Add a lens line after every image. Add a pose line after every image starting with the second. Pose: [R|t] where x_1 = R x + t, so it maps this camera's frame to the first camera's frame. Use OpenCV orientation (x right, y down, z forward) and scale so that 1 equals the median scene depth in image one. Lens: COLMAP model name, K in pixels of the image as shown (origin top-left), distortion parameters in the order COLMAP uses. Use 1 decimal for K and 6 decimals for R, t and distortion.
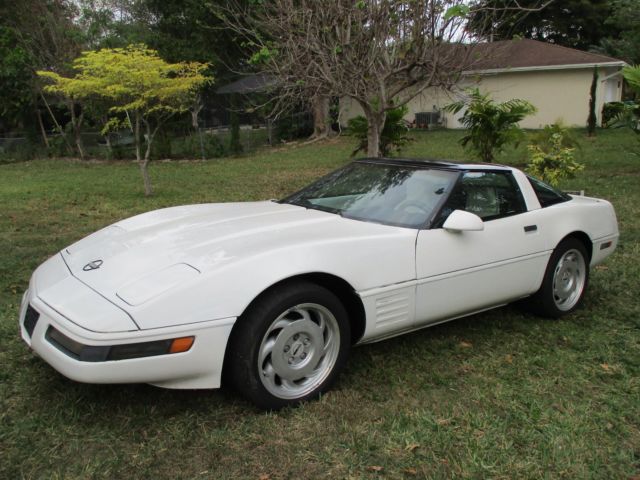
lens RADIAL K [[528.8, 0, 321.7], [0, 528.8, 253.5], [0, 0, 1]] dist [-0.039256, 0.017183]
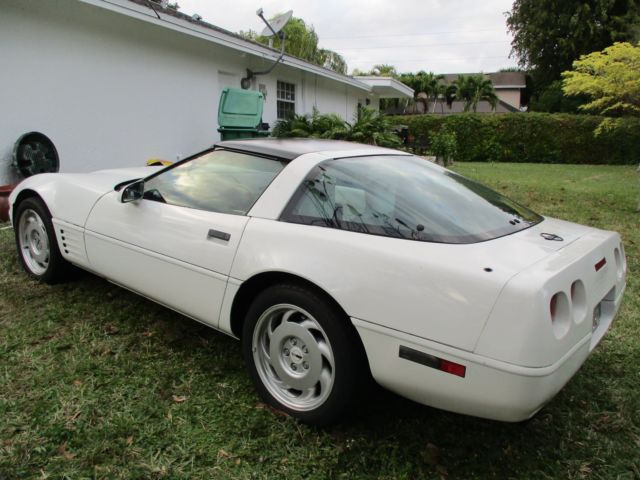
lens RADIAL K [[528.8, 0, 321.7], [0, 528.8, 253.5], [0, 0, 1]] dist [-0.039256, 0.017183]
pose [[0.270594, 0.253963, -0.928591, 0.367683], [-0.274556, 0.944875, 0.178410, -0.063406], [0.922712, 0.206673, 0.325405, 0.300076]]
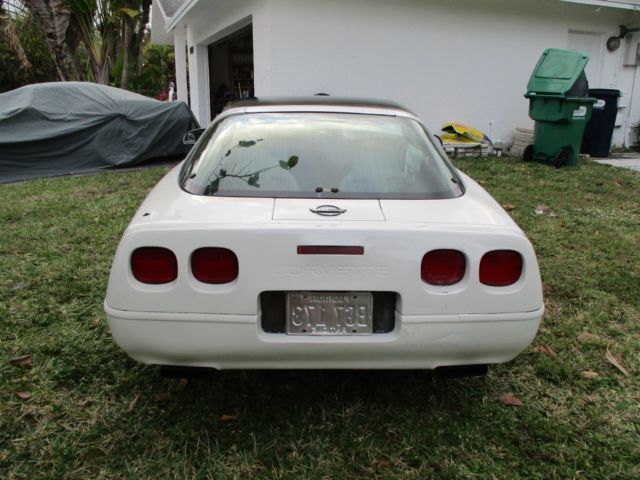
lens RADIAL K [[530.6, 0, 325.7], [0, 530.6, 254.0], [0, 0, 1]] dist [-0.045471, 0.015977]
pose [[-0.544213, 0.268491, -0.794824, 0.337985], [-0.221249, 0.867936, 0.444676, -0.127427], [0.809248, 0.417852, -0.412938, 0.545912]]
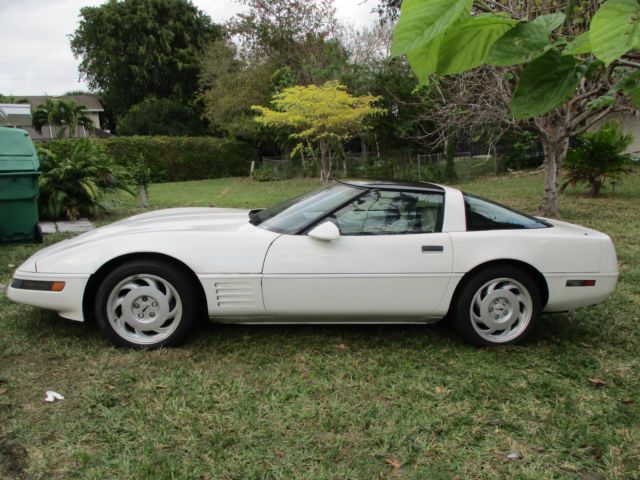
lens RADIAL K [[530.6, 0, 325.7], [0, 530.6, 254.0], [0, 0, 1]] dist [-0.045471, 0.015977]
pose [[0.878955, 0.100256, -0.466248, 0.230523], [-0.123717, 0.992118, -0.019895, 0.002902], [0.460579, 0.075170, 0.884430, 0.000655]]
